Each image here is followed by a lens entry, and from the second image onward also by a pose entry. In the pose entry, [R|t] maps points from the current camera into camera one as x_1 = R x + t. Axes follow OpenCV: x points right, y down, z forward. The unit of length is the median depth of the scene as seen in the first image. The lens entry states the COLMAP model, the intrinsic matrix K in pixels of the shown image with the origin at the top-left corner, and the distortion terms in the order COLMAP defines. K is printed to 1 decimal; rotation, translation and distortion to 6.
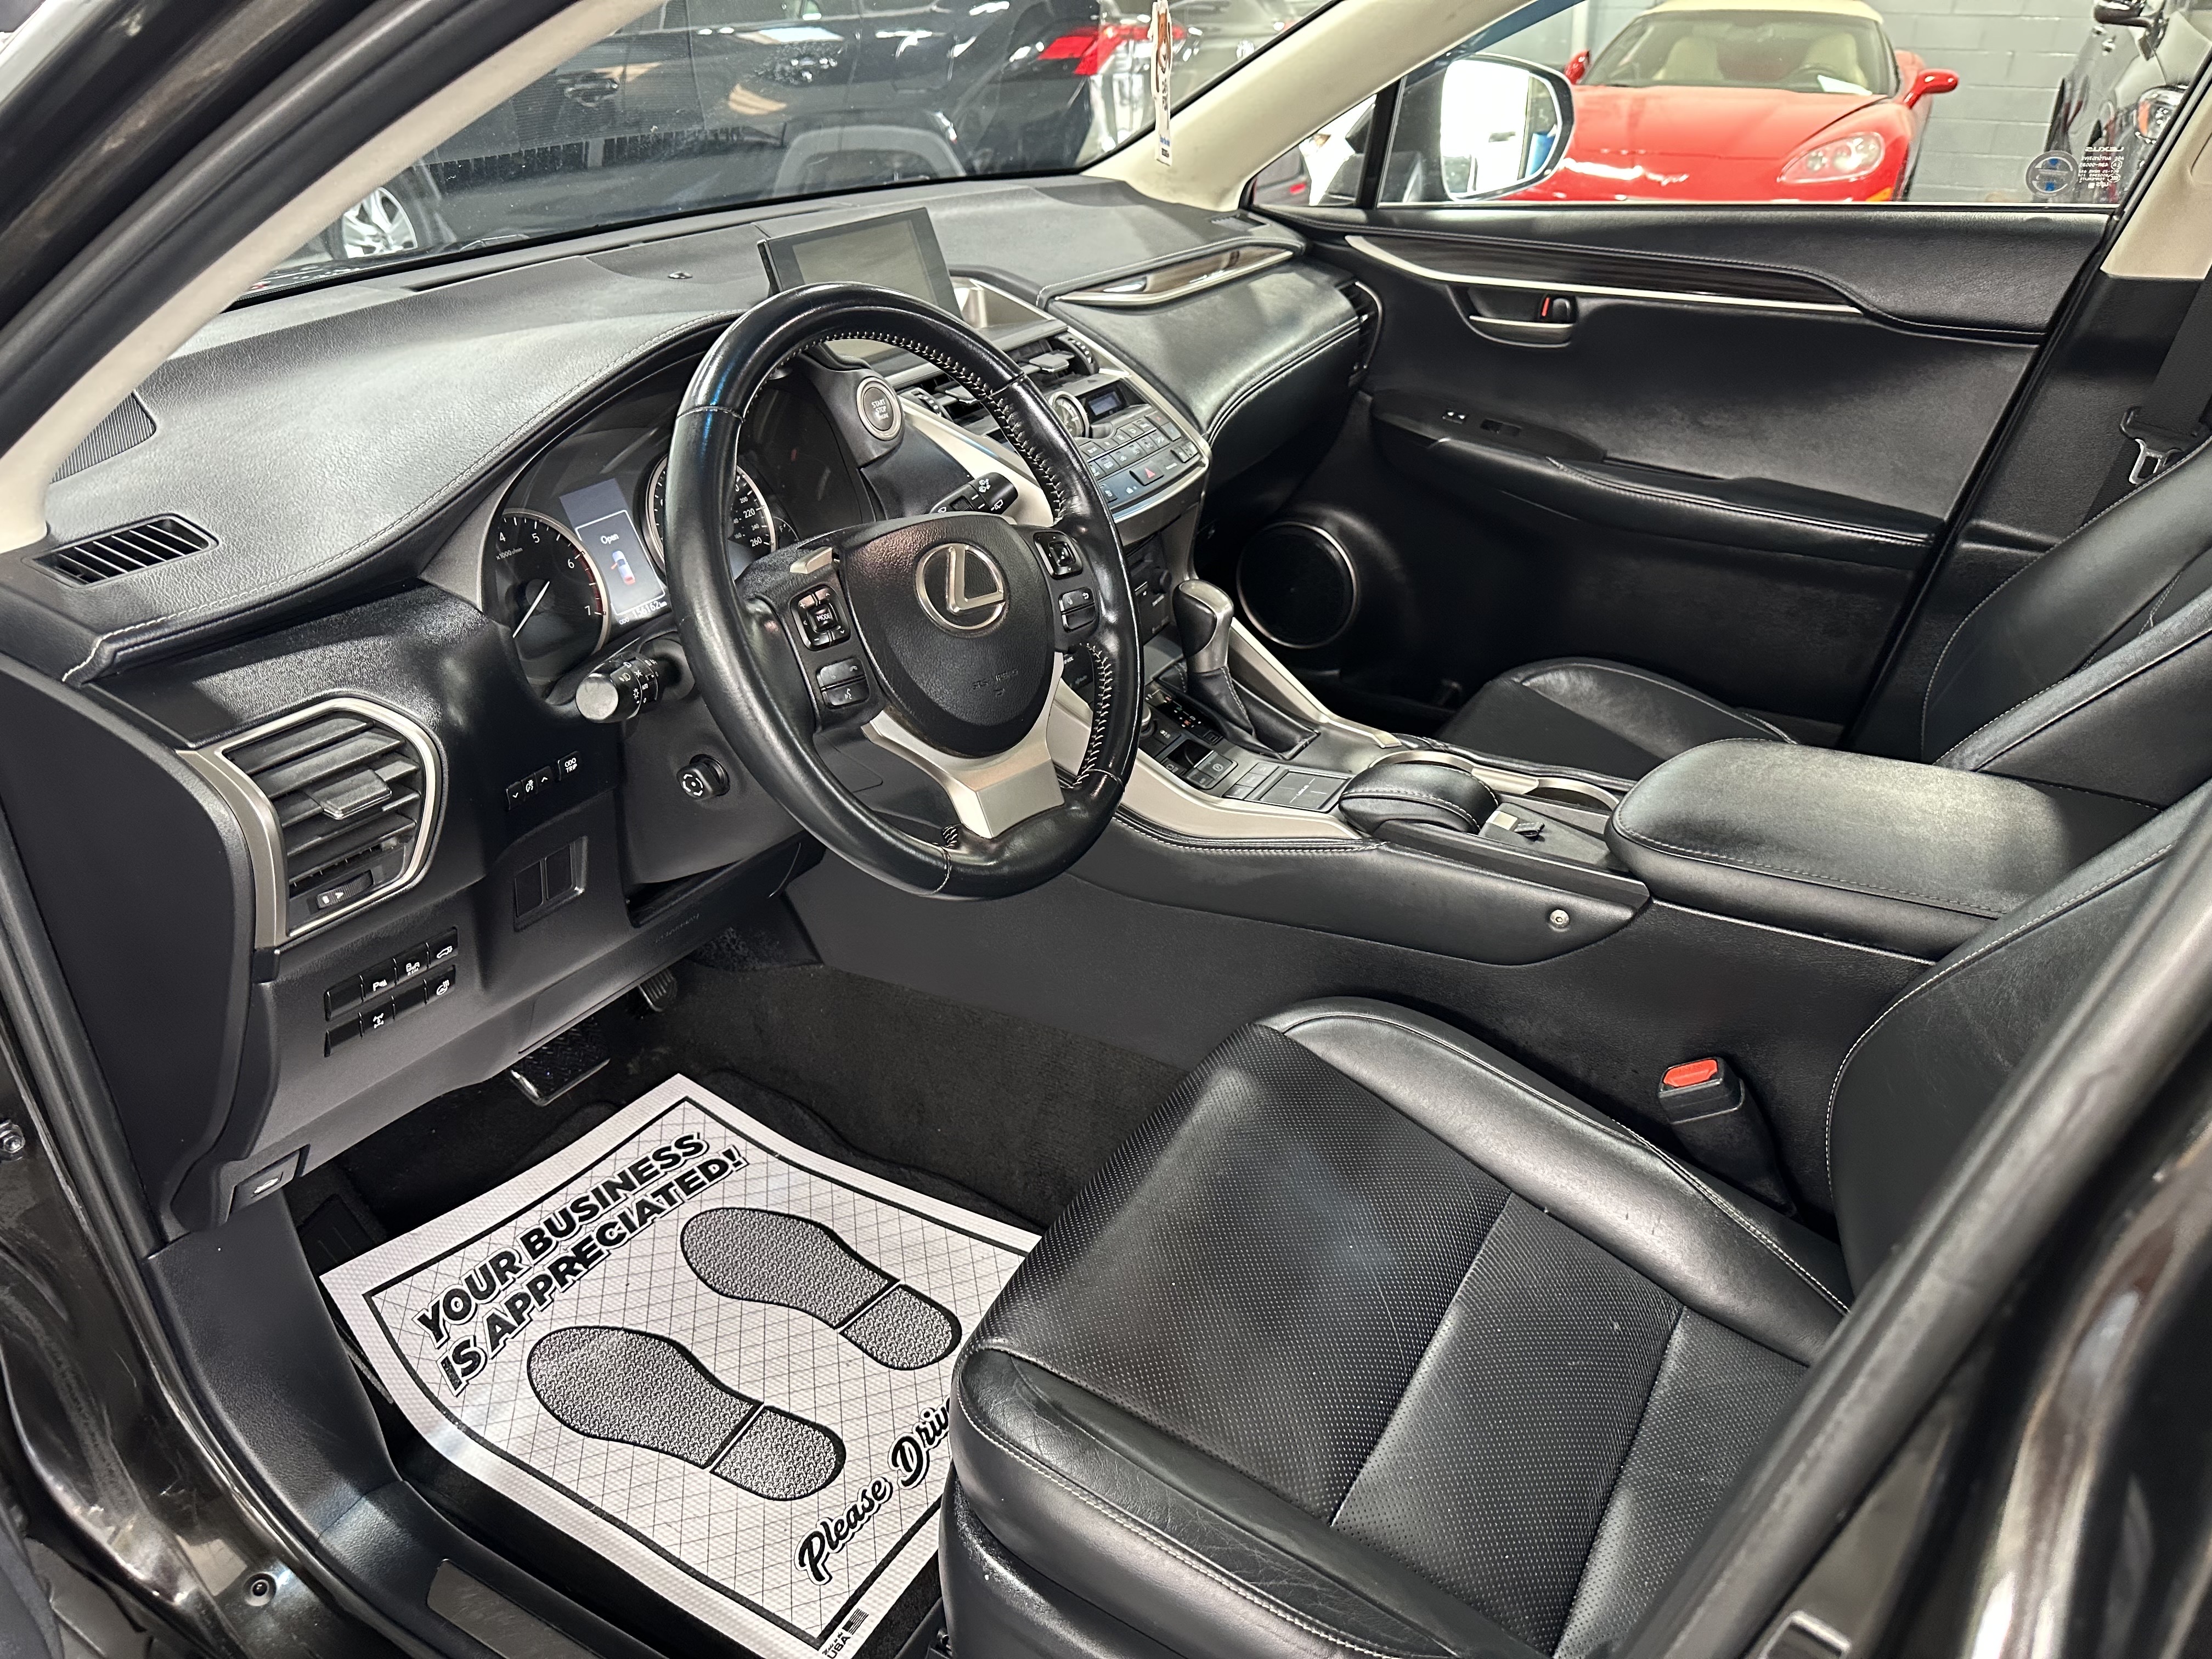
lens RADIAL K [[1634.0, 0, 1106.0], [0, 1634.0, 829.5], [0, 0, 1]] dist [0.045980, -0.079479]
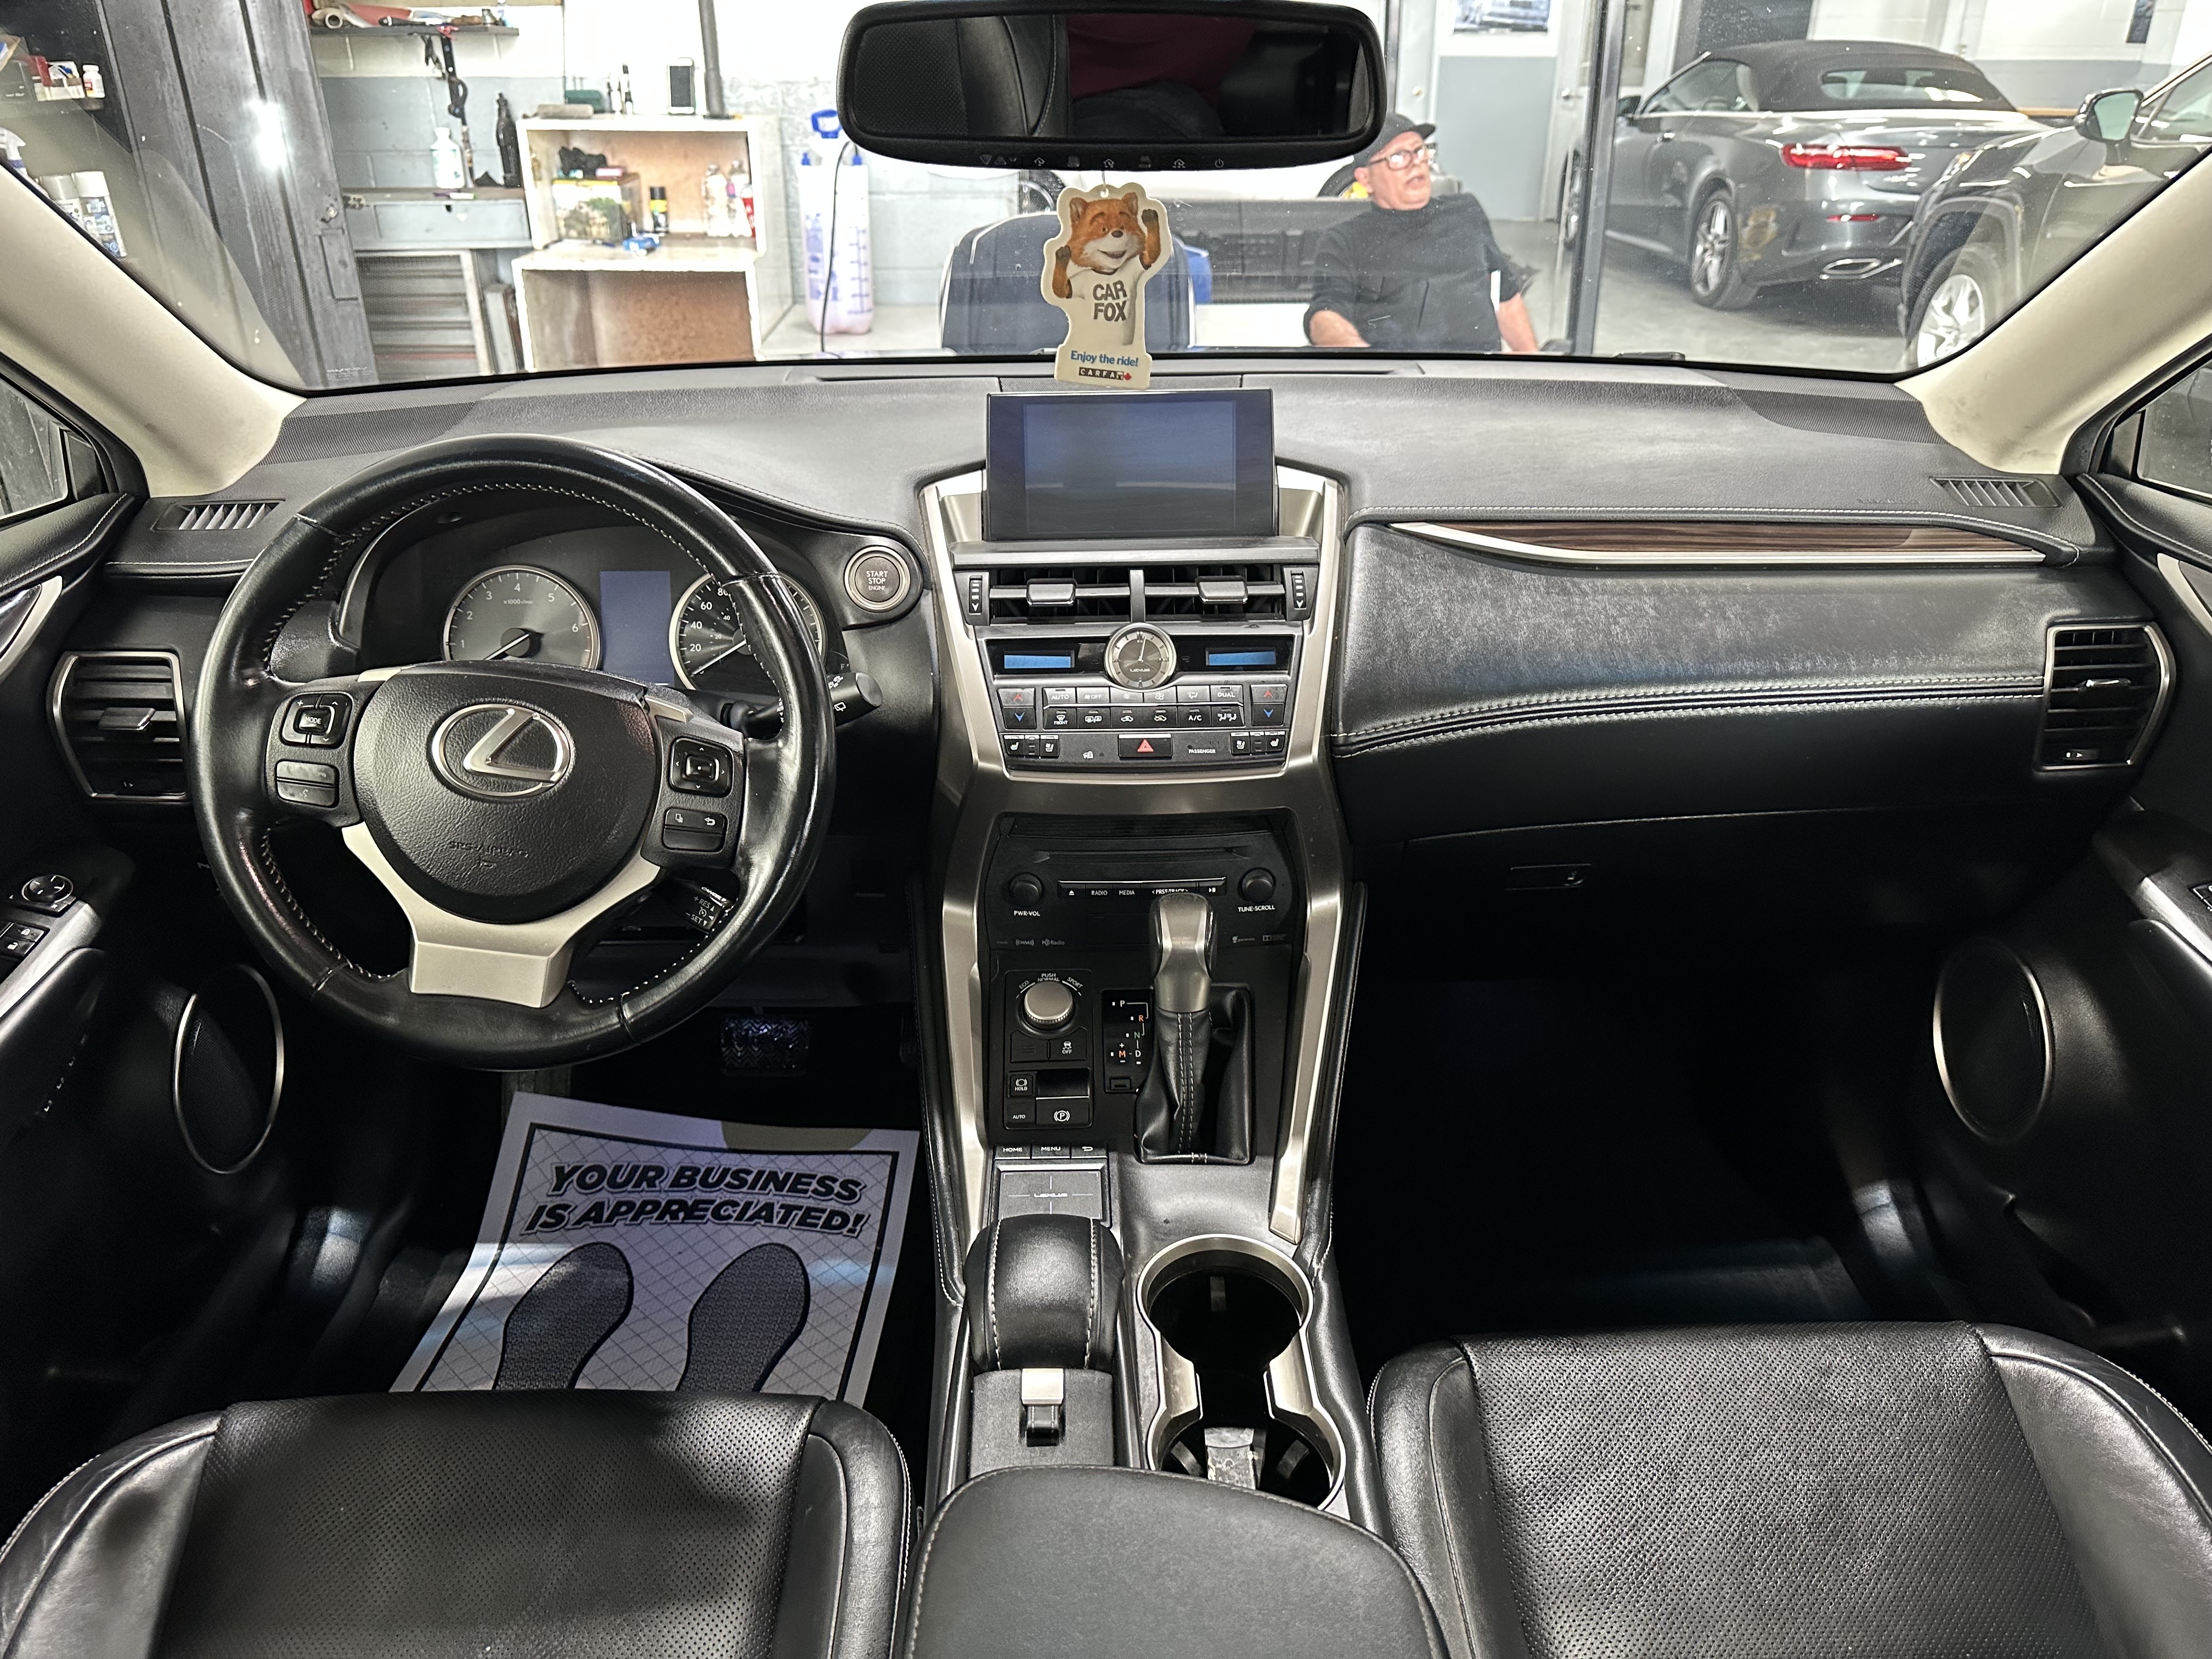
lens RADIAL K [[1579.0, 0, 1106.0], [0, 1579.0, 829.5], [0, 0, 1]] dist [0.047380, -0.072017]
pose [[0.517674, 0.385286, -0.763917, 0.584829], [-0.403292, 0.897337, 0.179283, -0.297684], [0.754566, 0.215271, 0.619910, 0.497406]]
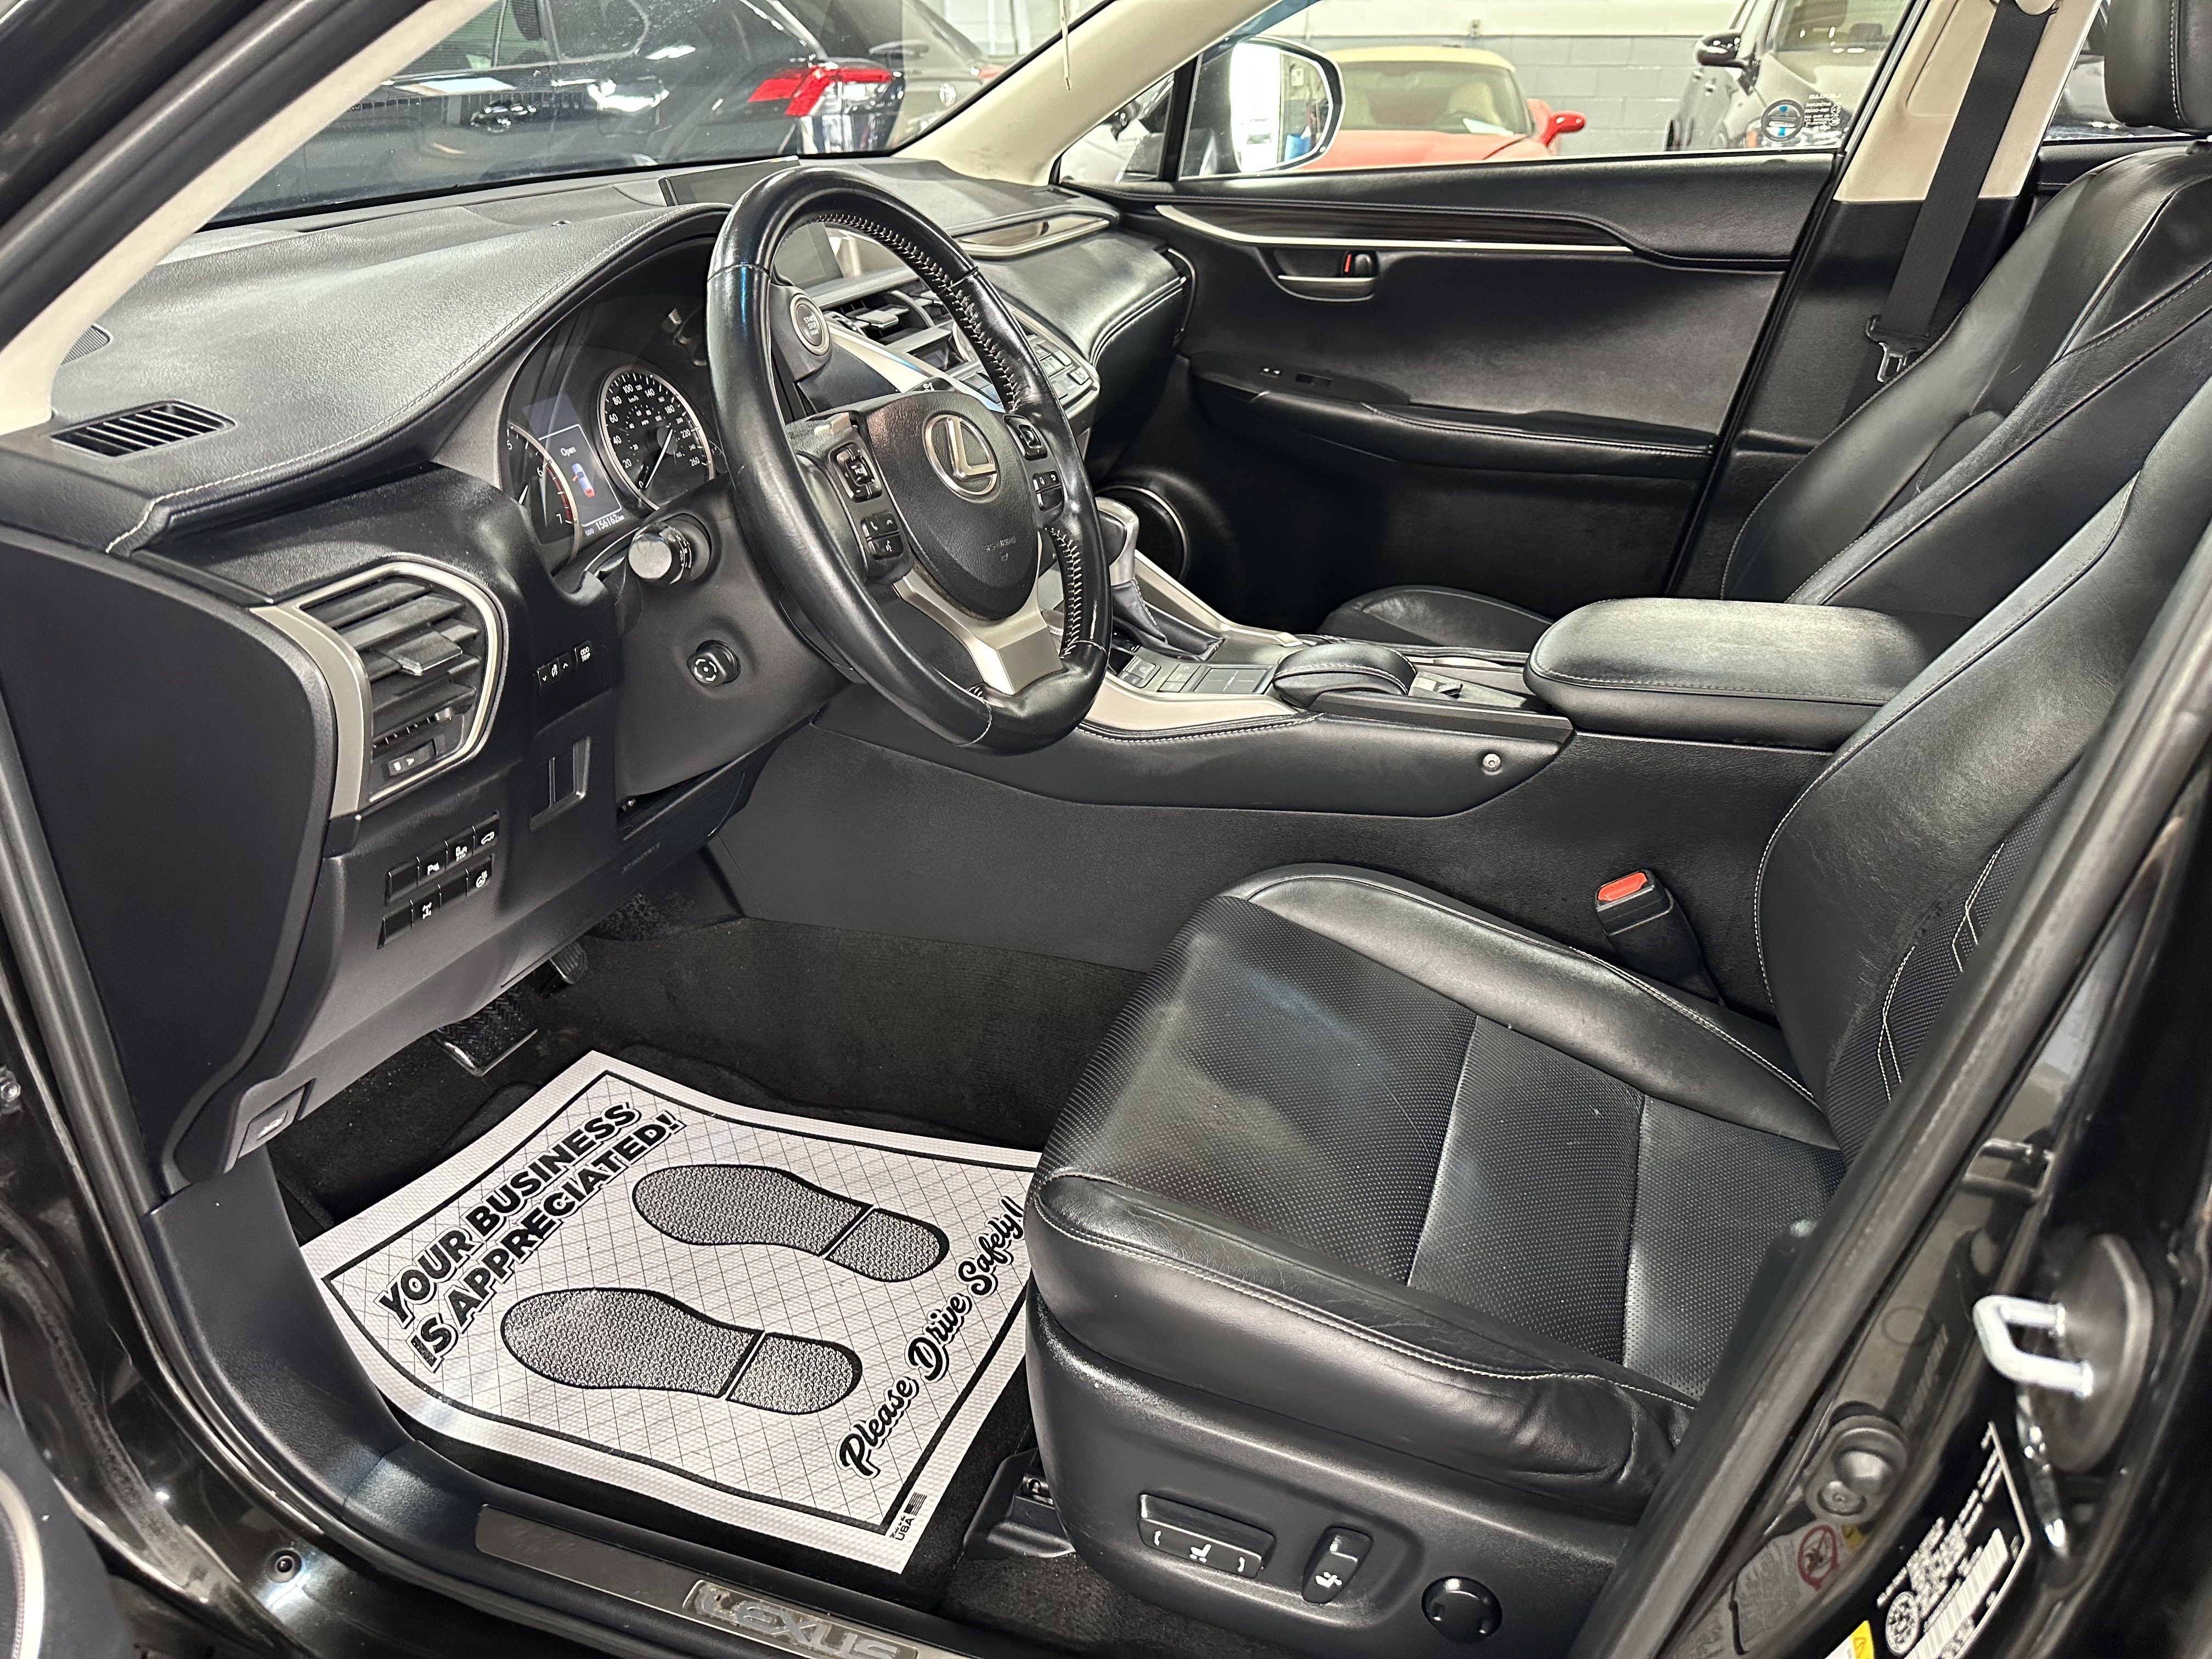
lens RADIAL K [[1634.0, 0, 1106.0], [0, 1634.0, 829.5], [0, 0, 1]] dist [0.045980, -0.079479]
pose [[0.980897, -0.087603, 0.173683, -0.140927], [0.094211, 0.995095, -0.030157, 0.090317], [-0.170189, 0.045944, 0.984340, -0.021855]]
